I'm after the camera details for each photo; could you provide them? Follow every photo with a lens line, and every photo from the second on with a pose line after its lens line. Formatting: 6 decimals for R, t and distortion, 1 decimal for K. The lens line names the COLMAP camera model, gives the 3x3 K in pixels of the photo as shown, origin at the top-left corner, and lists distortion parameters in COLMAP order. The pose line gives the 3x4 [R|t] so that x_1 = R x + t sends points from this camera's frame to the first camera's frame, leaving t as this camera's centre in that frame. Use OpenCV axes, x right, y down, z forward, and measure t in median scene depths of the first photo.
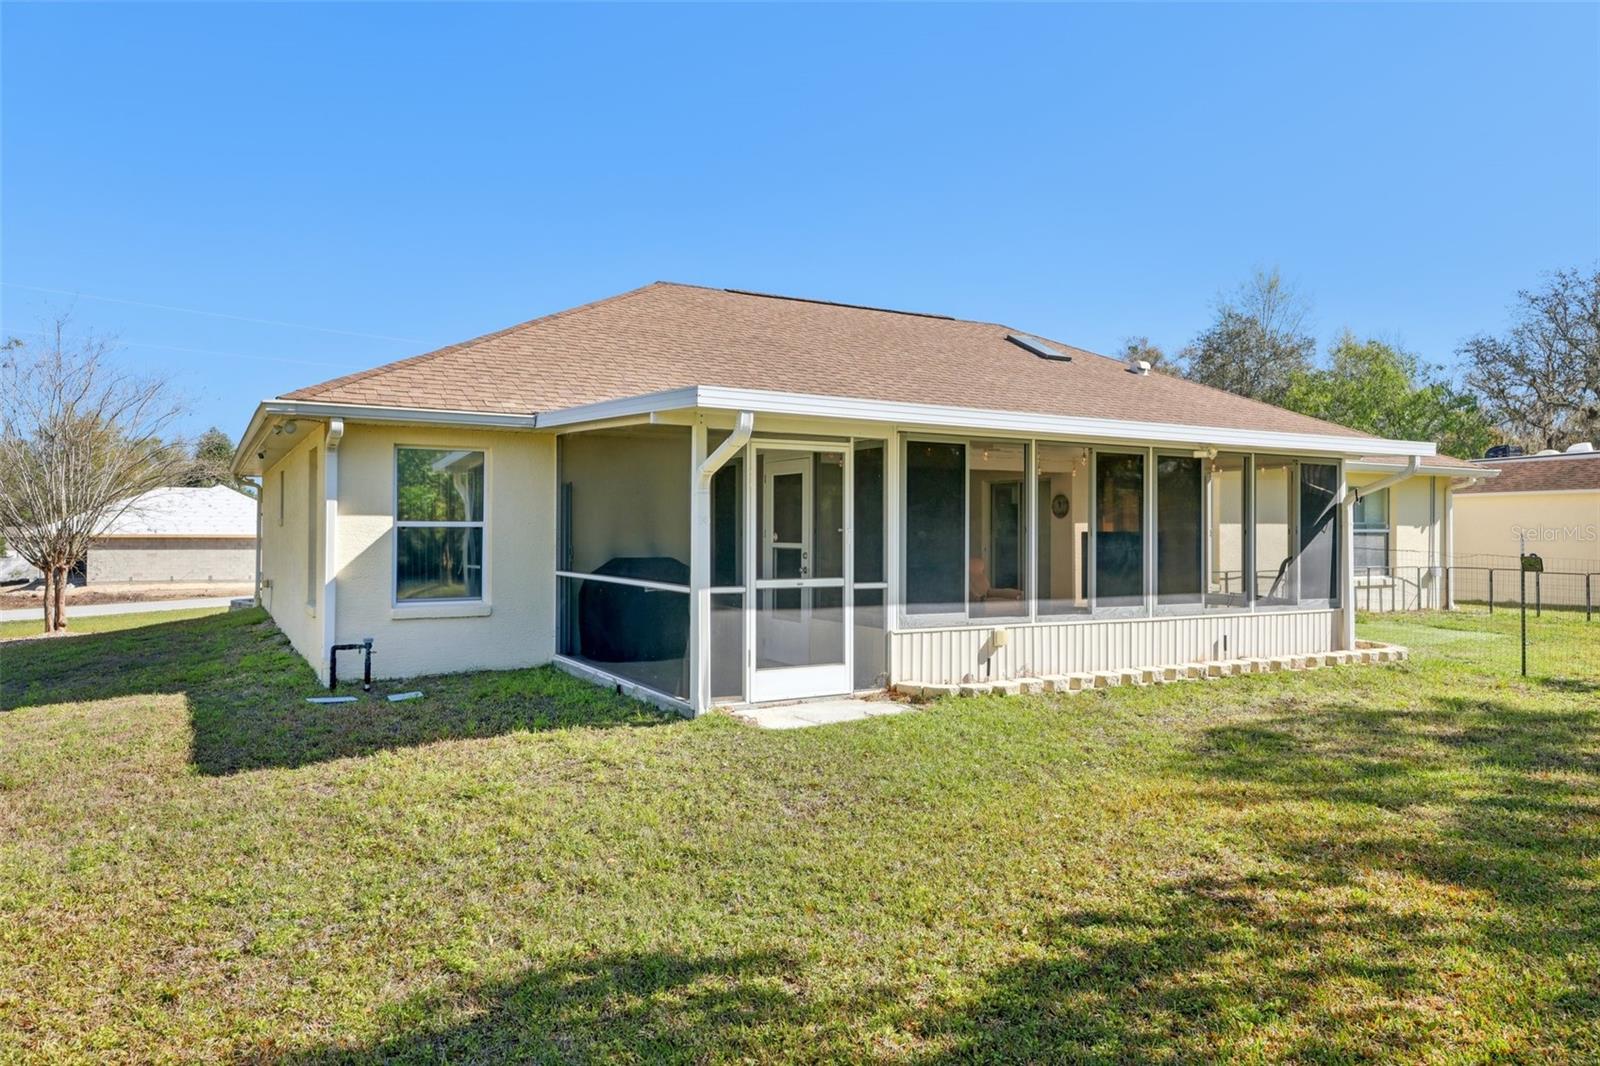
lens RADIAL K [[1049.1, 0, 800.0], [0, 1049.1, 533.0], [0, 0, 1]] dist [0.016788, -0.000002]
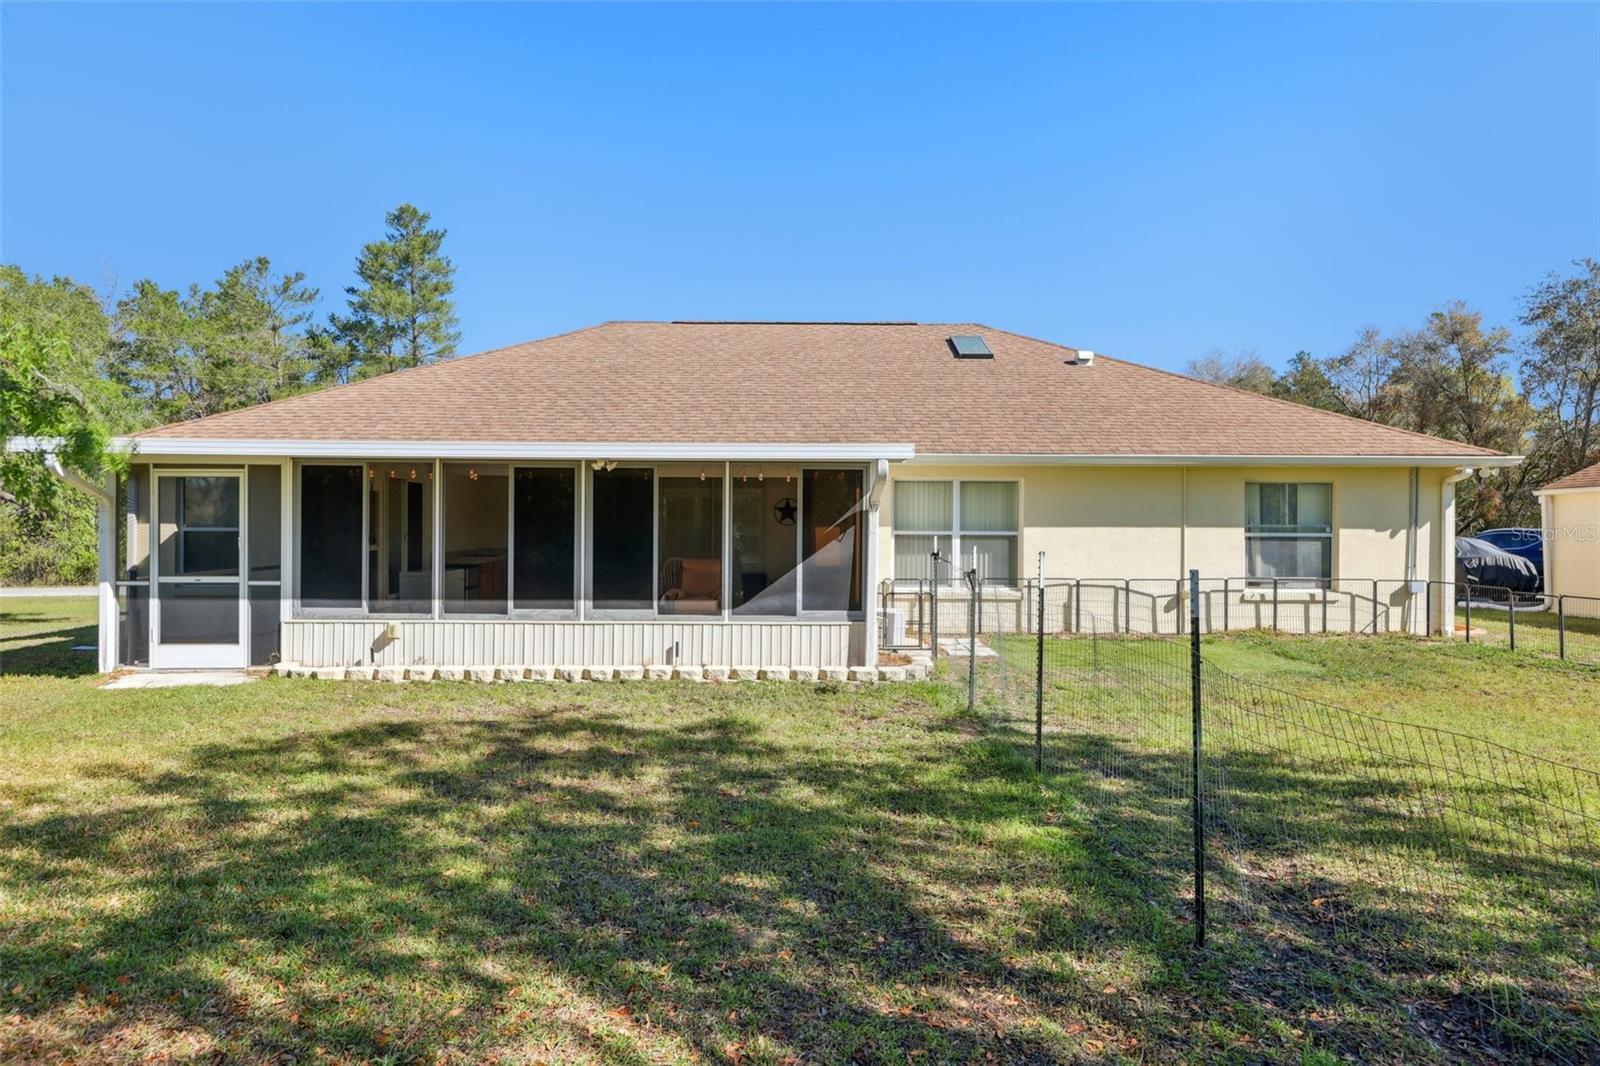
lens RADIAL K [[965.7, 0, 800.0], [0, 965.7, 533.0], [0, 0, 1]] dist [0.023473, -0.000063]
pose [[0.882724, 0.008179, -0.469821, 1.062102], [-0.002805, 0.999922, 0.012138, -0.023072], [0.469884, -0.009396, 0.882678, 0.248890]]
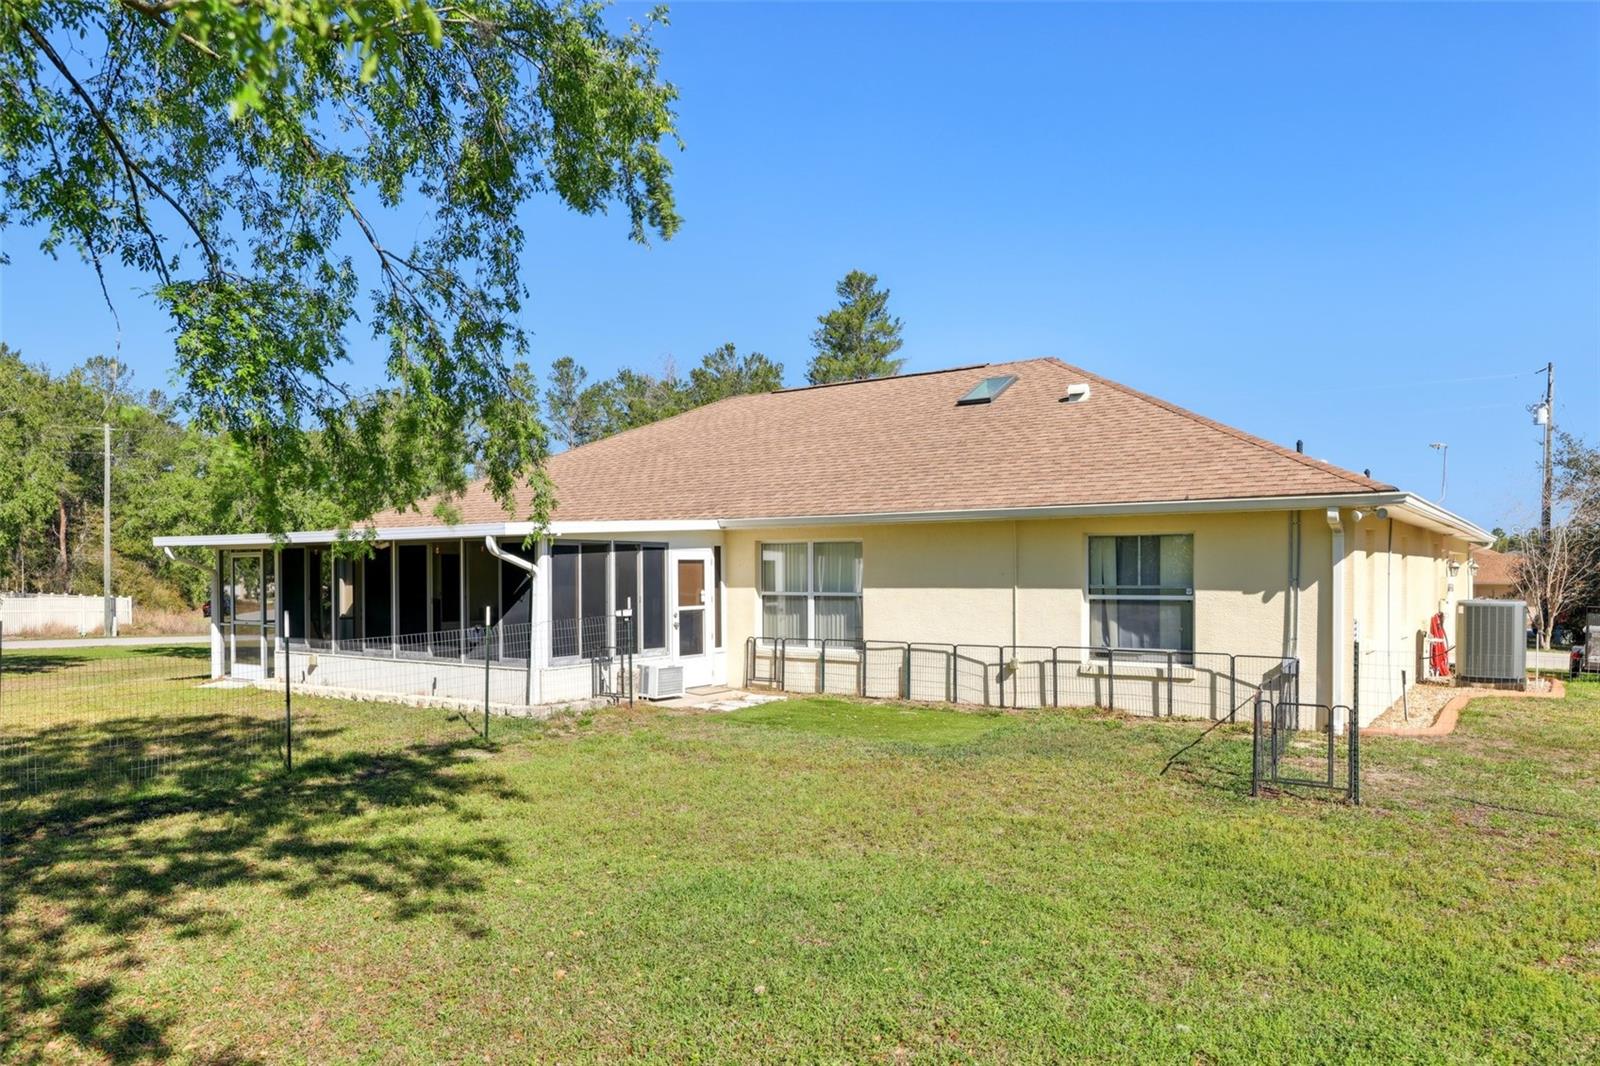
lens RADIAL K [[1104.0, 0, 791.2], [0, 1104.0, 579.6], [0, 0, 1]] dist [0.028093, -0.000145]
pose [[0.423134, 0.002580, -0.906063, 2.112077], [0.006254, 0.999964, 0.005768, -0.037998], [0.906045, -0.008107, 0.423103, 0.905940]]
